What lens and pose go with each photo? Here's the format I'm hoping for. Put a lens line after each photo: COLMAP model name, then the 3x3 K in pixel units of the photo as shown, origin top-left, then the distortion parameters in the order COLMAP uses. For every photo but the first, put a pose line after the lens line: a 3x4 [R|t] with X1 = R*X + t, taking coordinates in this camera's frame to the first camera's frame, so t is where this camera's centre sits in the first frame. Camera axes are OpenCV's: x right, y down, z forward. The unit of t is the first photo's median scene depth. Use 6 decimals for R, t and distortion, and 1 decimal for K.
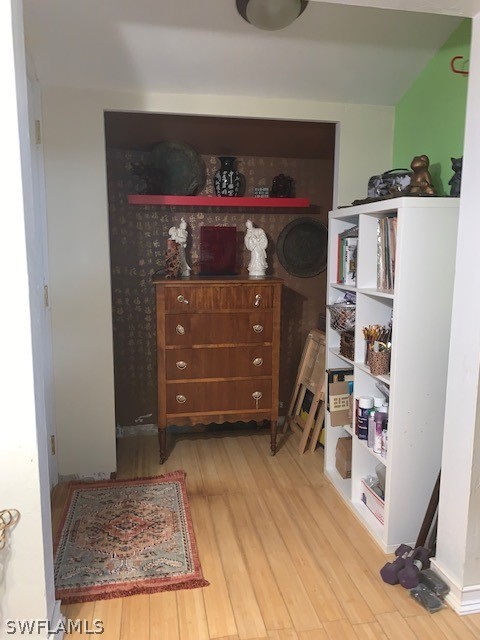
lens RADIAL K [[500.0, 0, 247.0], [0, 500.0, 322.4], [0, 0, 1]] dist [0.058621, -0.056495]
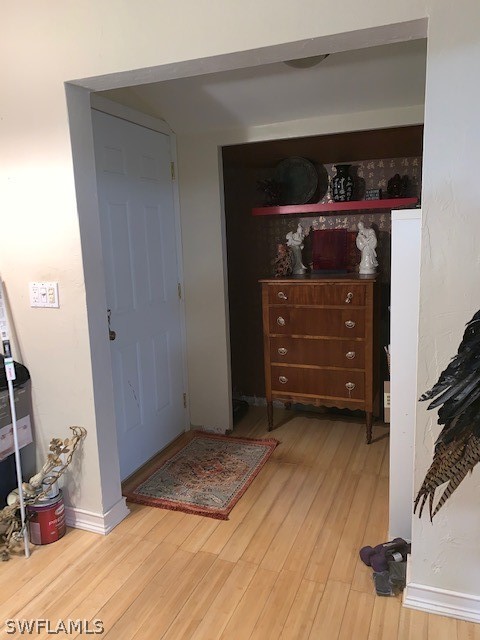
lens RADIAL K [[500.0, 0, 240.0], [0, 500.0, 320.0], [0, 0, 1]] dist [0.076362, -0.093485]
pose [[0.843685, 0.058638, -0.533627, 0.410218], [-0.042779, 0.998199, 0.042052, -0.033004], [0.535132, -0.012650, 0.844674, -0.047356]]
